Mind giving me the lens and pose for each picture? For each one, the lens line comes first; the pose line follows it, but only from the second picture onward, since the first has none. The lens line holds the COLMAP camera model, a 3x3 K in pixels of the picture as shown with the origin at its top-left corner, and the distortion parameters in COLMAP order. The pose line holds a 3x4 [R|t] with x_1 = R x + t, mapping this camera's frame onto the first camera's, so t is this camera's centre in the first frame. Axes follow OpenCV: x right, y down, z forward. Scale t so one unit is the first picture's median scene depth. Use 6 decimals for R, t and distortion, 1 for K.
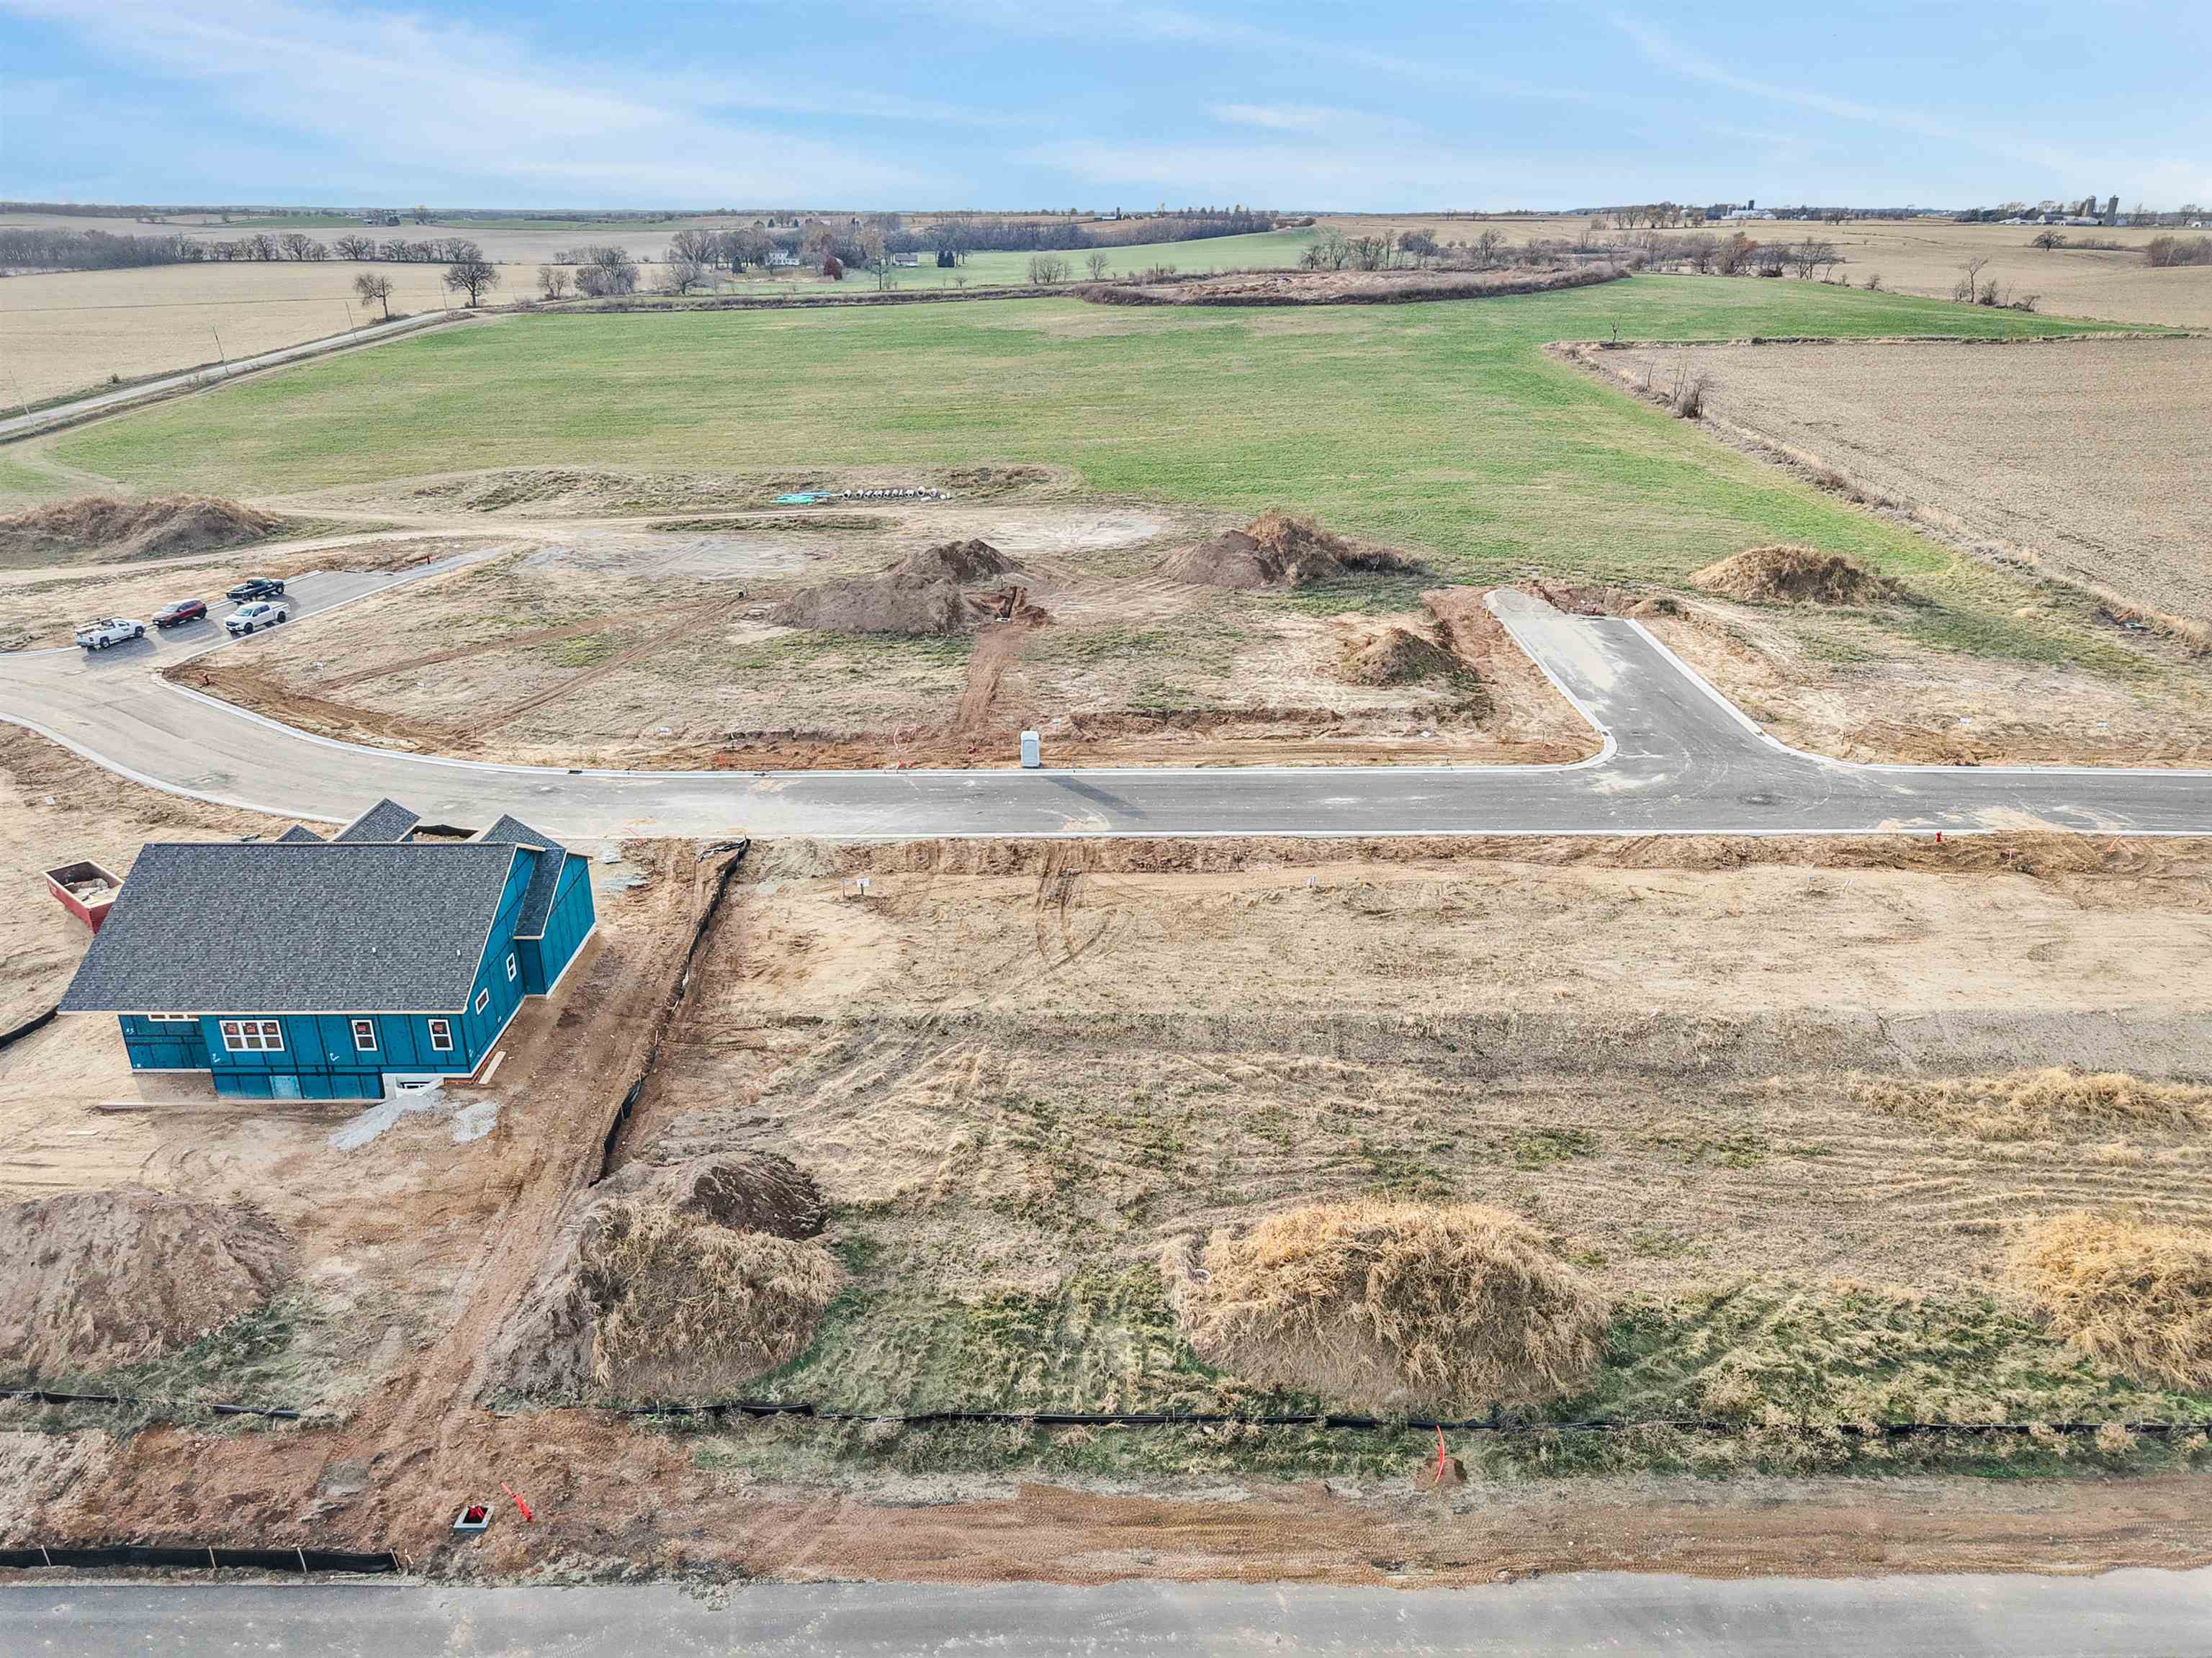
lens RADIAL K [[1517.0, 0, 1095.8], [0, 1517.0, 830.5], [0, 0, 1]] dist [0.021055, -0.023769]
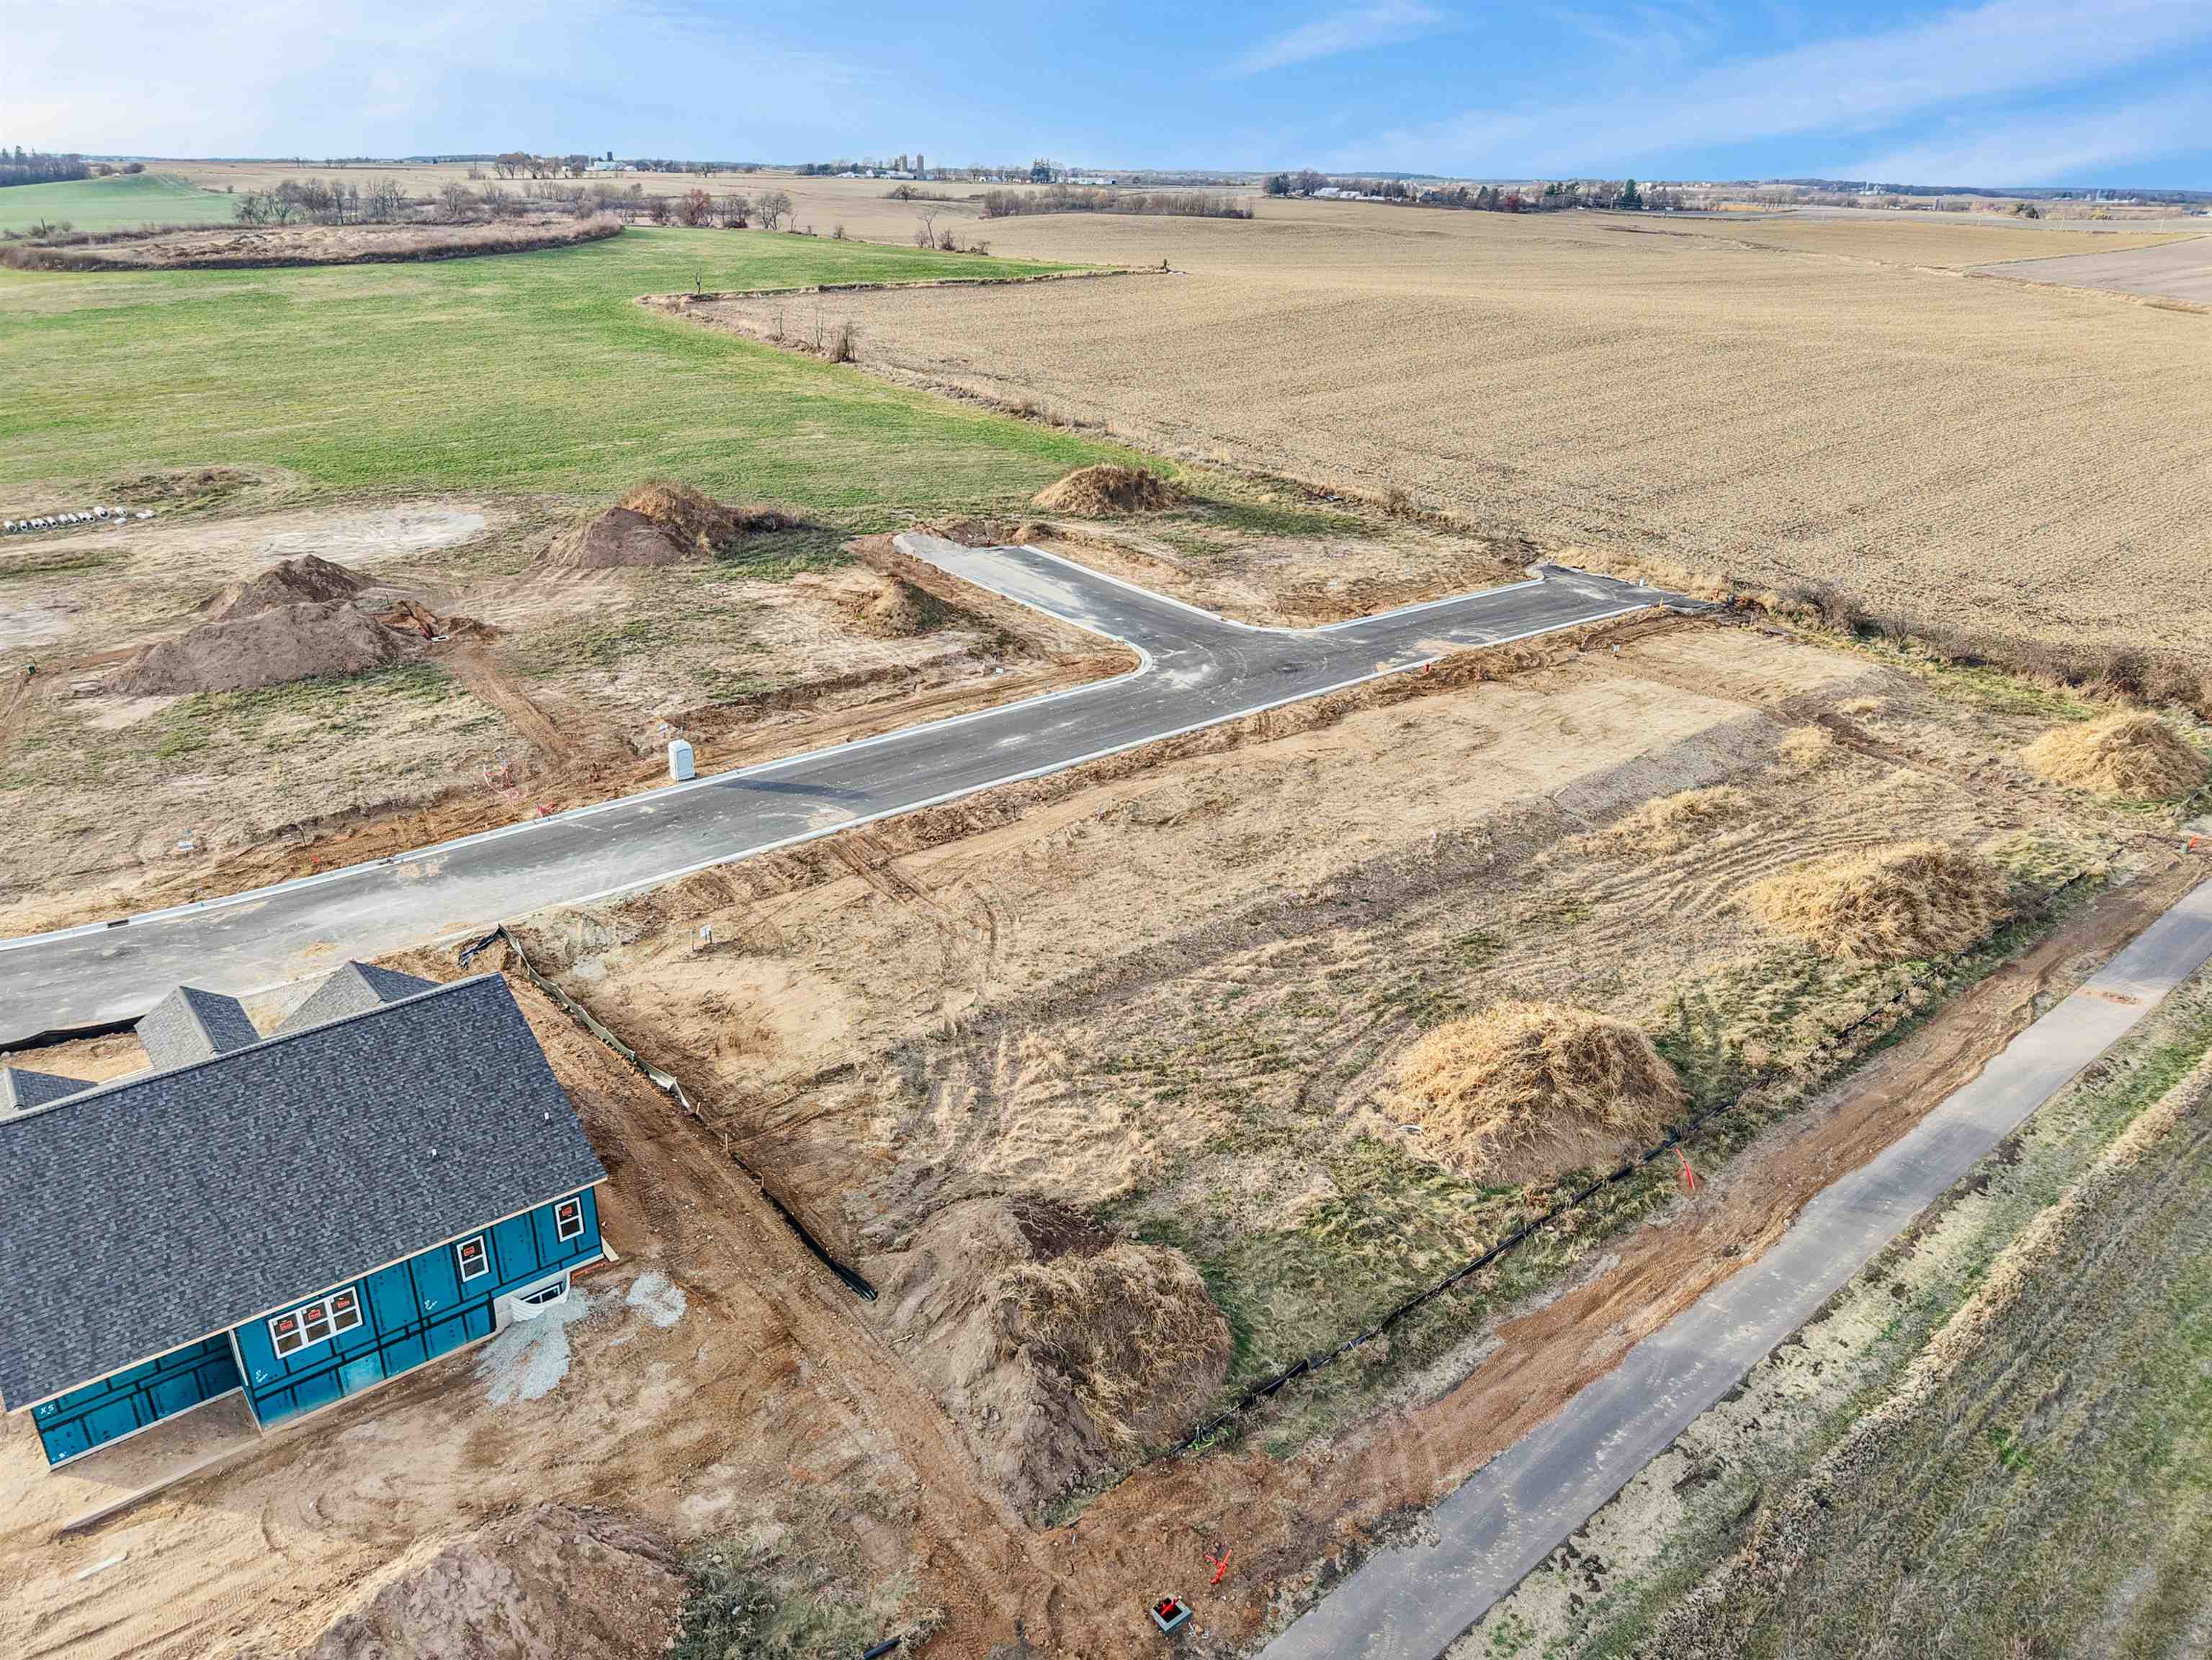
lens RADIAL K [[1509.9, 0, 1097.0], [0, 1509.9, 828.7], [0, 0, 1]] dist [0.020837, -0.021059]
pose [[0.776493, -0.242835, 0.581455, -0.326002], [0.226088, 0.968685, 0.102630, -0.042593], [-0.588169, 0.051769, 0.807079, 0.098913]]
